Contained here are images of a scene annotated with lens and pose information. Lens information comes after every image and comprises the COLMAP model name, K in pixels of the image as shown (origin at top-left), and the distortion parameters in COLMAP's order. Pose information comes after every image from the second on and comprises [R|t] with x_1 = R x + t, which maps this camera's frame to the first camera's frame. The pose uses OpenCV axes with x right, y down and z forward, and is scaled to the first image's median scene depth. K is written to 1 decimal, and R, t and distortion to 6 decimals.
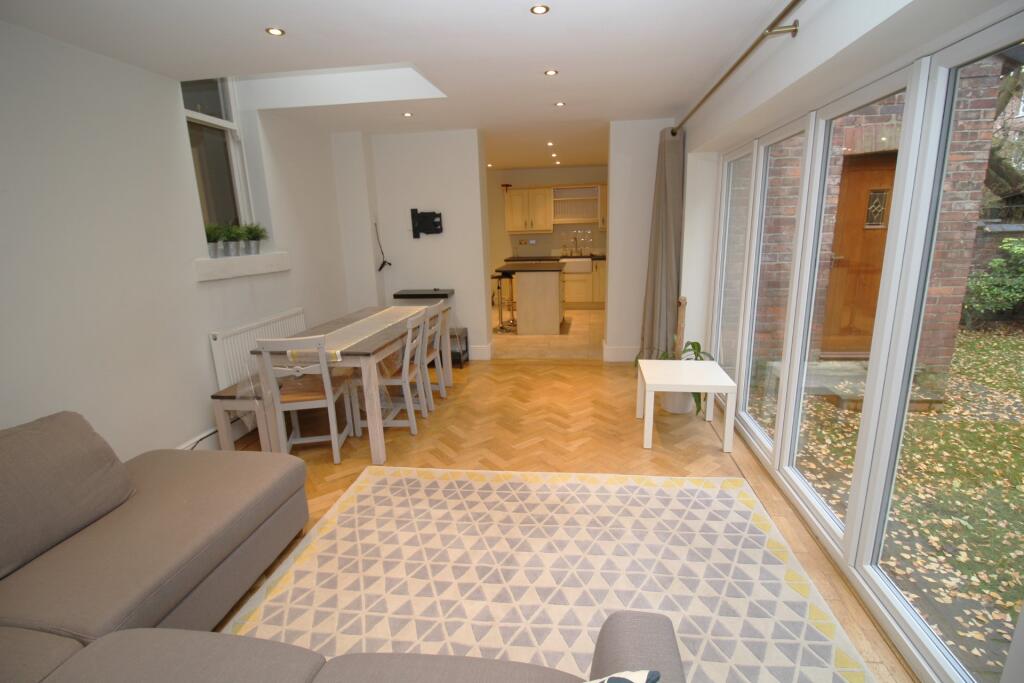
lens RADIAL K [[478.3, 0, 516.8], [0, 478.3, 338.6], [0, 0, 1]] dist [-0.001731, -0.000702]
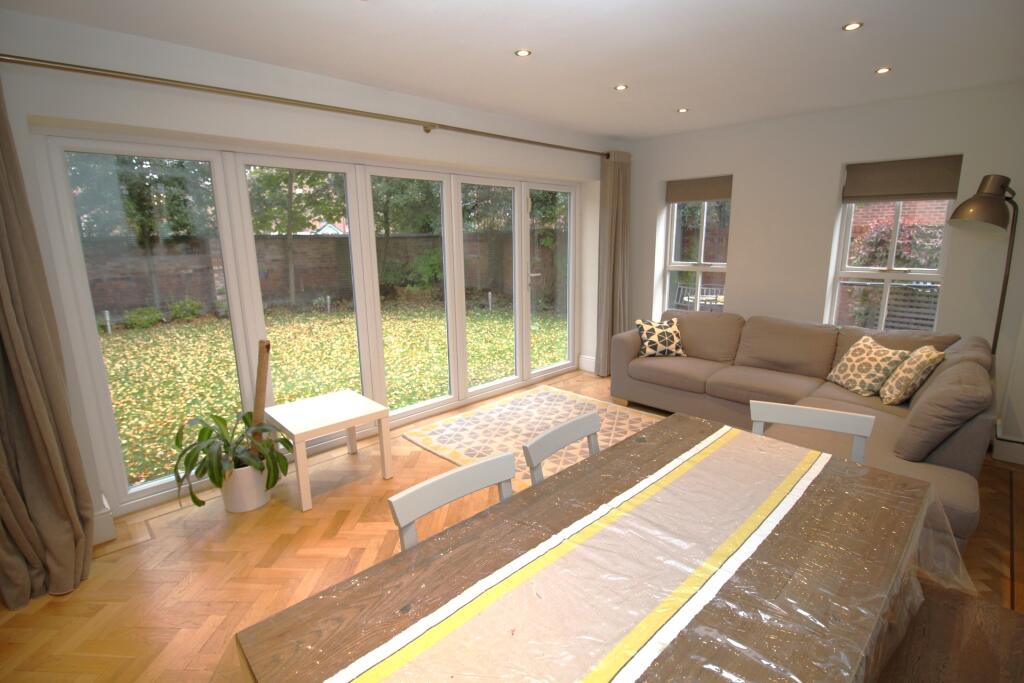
lens RADIAL K [[478.3, 0, 516.8], [0, 478.3, 338.6], [0, 0, 1]] dist [-0.001731, -0.000702]
pose [[-0.795709, -0.085099, 0.599671, -0.463093], [0.176481, 0.914544, 0.363956, -0.314900], [-0.579398, 0.395433, -0.712692, 1.398612]]
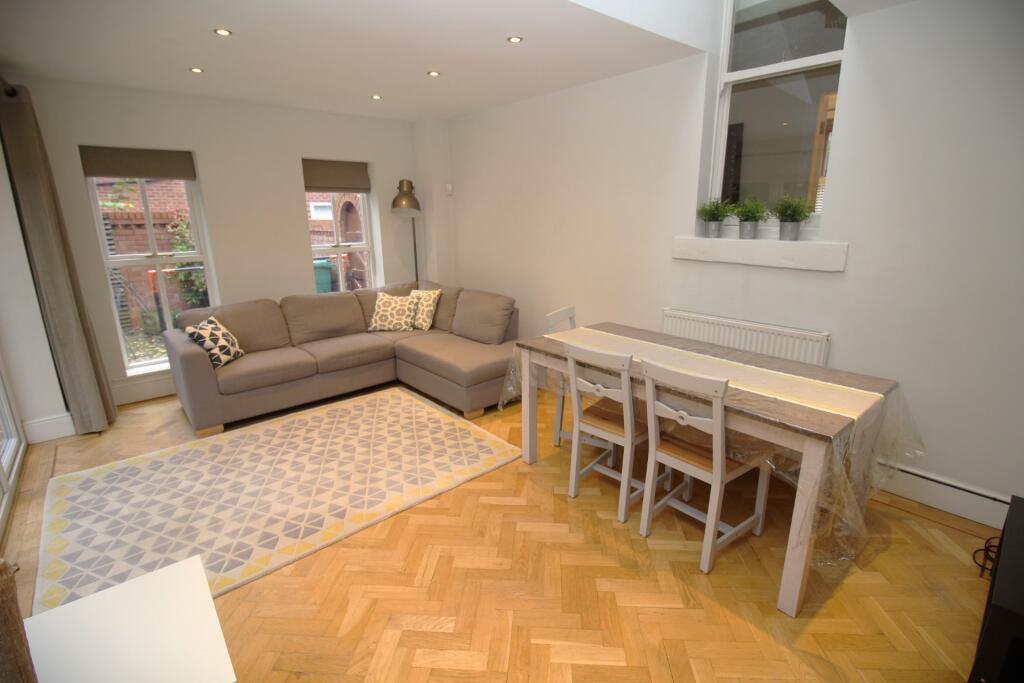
lens RADIAL K [[478.3, 0, 516.8], [0, 478.3, 338.6], [0, 0, 1]] dist [-0.001731, -0.000702]
pose [[-0.653555, 0.230202, -0.721022, 0.346985], [-0.145794, 0.896496, 0.418377, -0.339569], [0.742705, 0.378553, -0.552347, 1.356561]]
